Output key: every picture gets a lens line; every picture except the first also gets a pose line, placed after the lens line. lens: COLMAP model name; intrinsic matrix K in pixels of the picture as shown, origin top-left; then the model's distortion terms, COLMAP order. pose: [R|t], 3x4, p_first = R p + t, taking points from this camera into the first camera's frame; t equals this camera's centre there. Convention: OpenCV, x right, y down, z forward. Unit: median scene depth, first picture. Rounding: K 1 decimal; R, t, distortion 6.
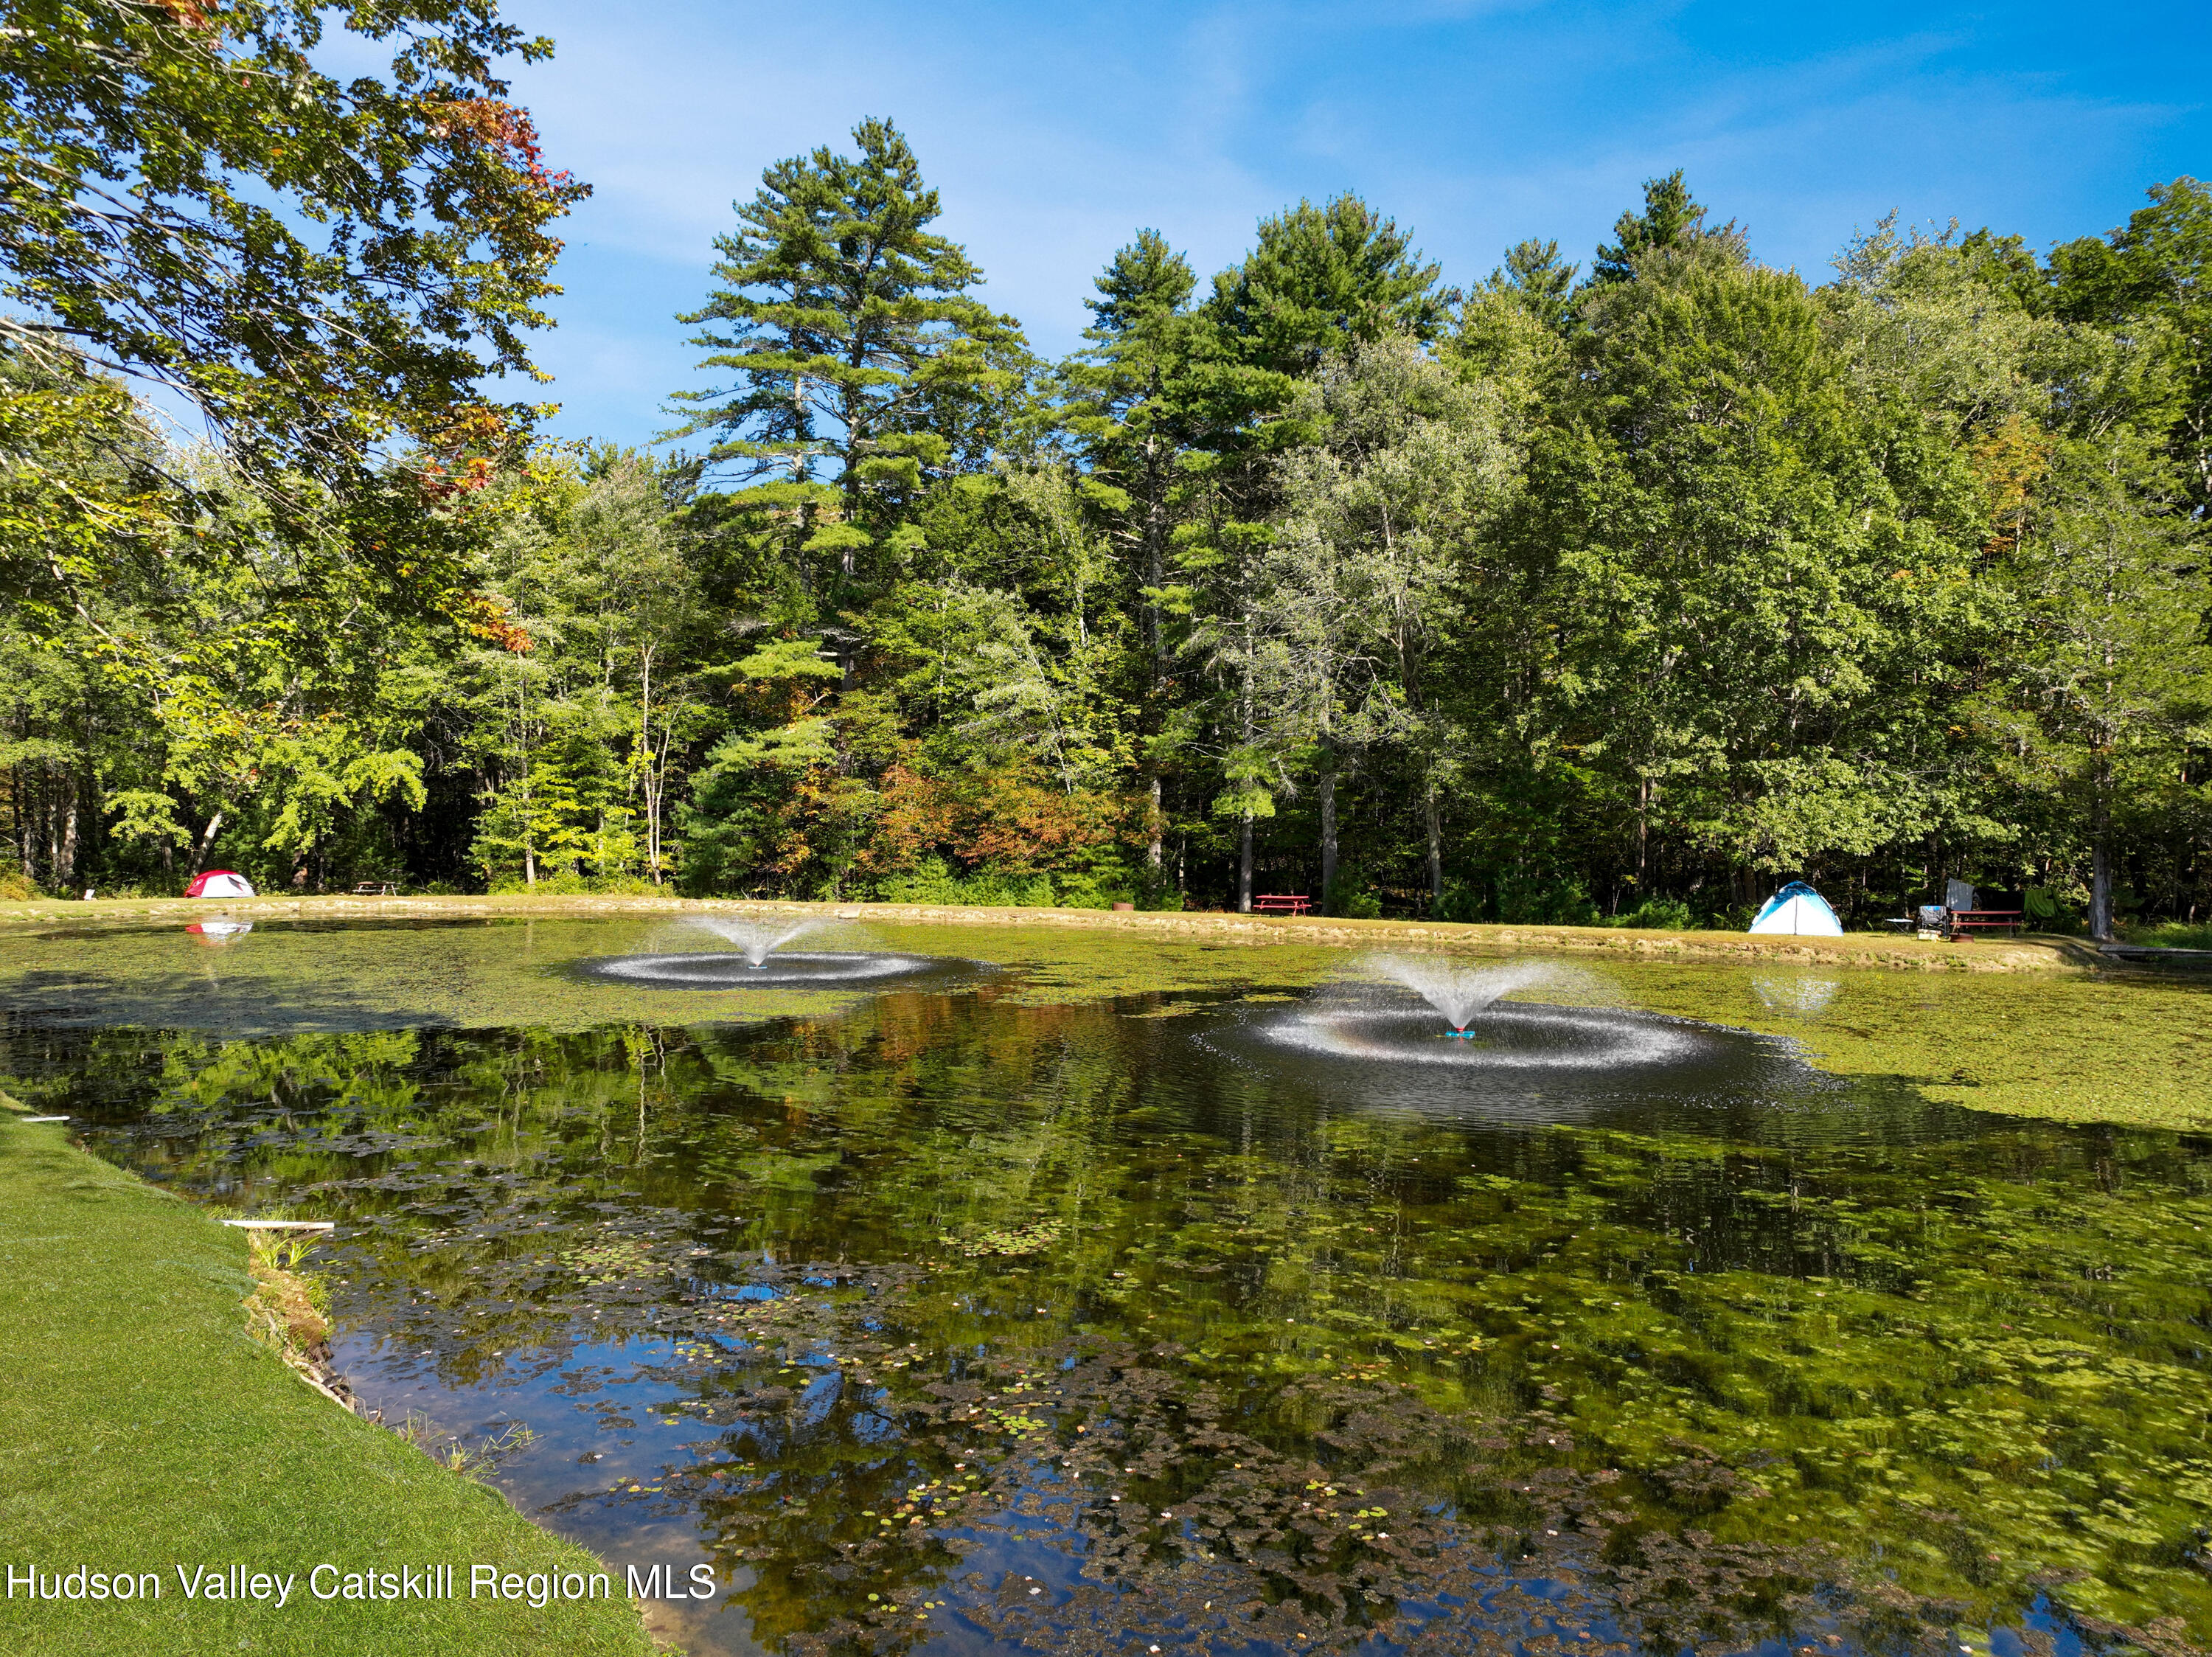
lens RADIAL K [[1531.6, 0, 1100.6], [0, 1531.6, 823.7], [0, 0, 1]] dist [-0.006440, 0.008541]
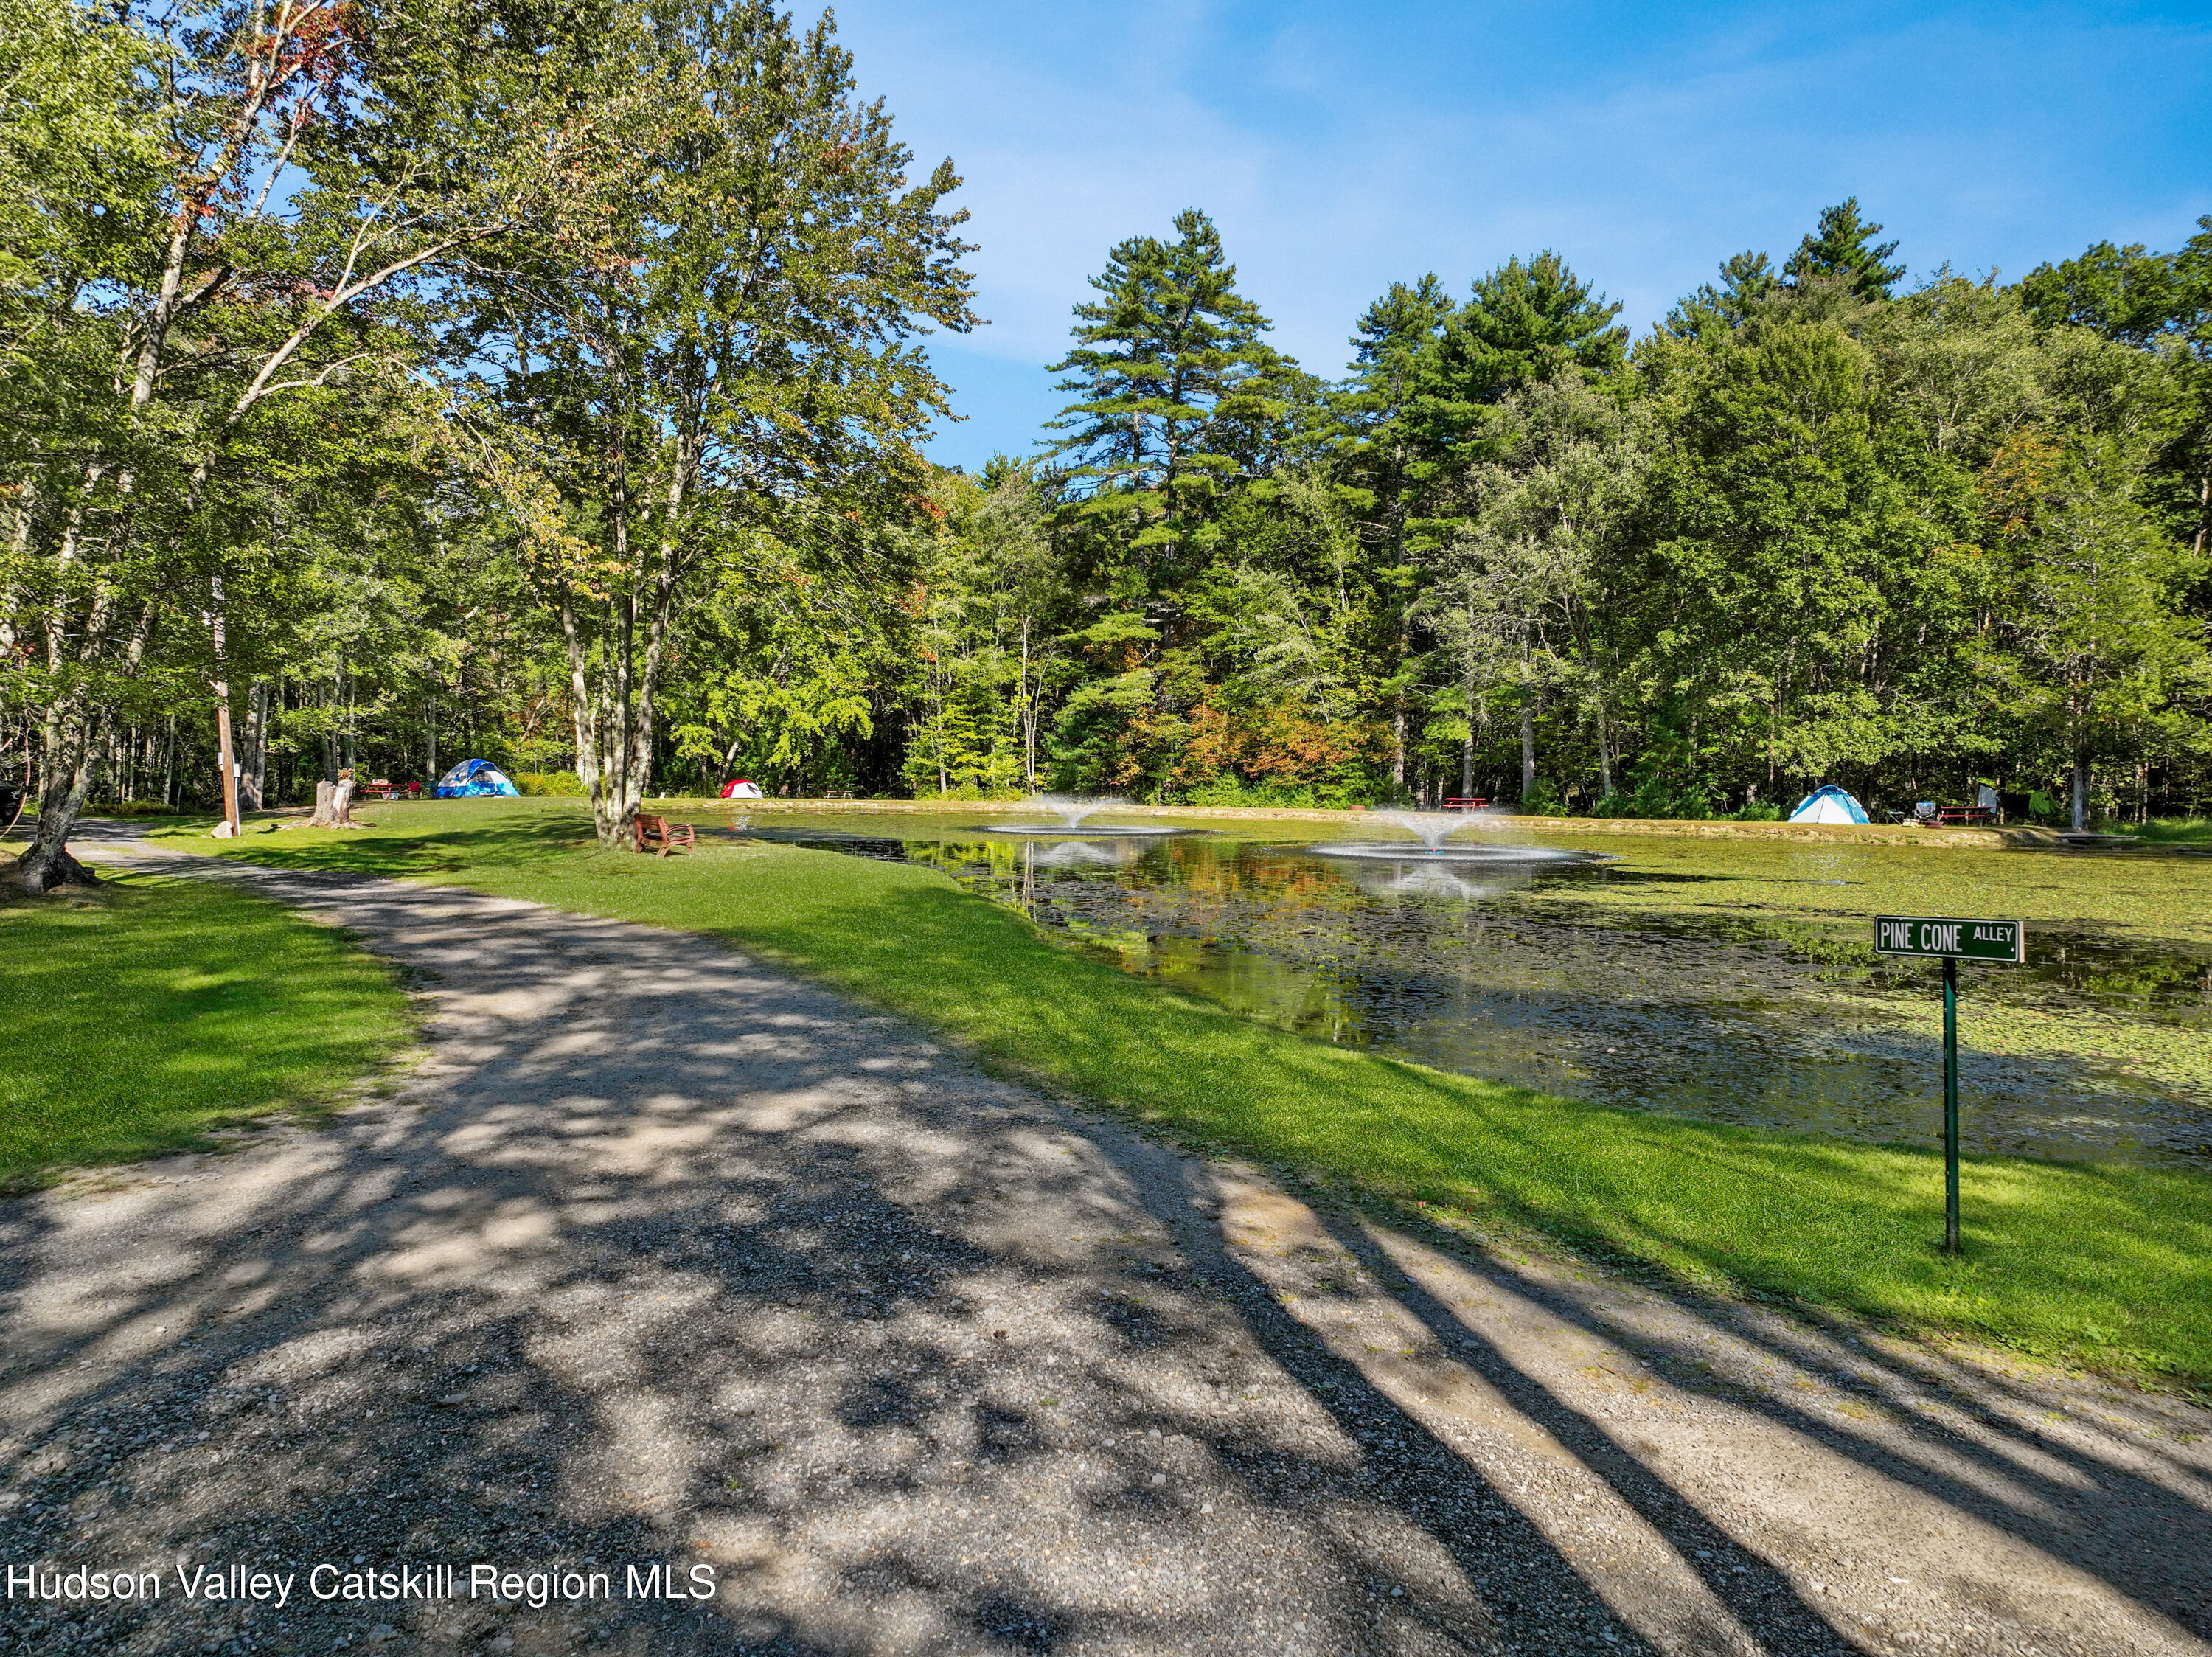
lens RADIAL K [[1531.6, 0, 1109.7], [0, 1531.6, 825.3], [0, 0, 1]] dist [-0.006440, 0.008541]
pose [[0.968916, 0.012011, -0.247099, 0.122720], [-0.002307, 0.999216, 0.039525, 0.015294], [0.247380, -0.037727, 0.968184, -0.323269]]
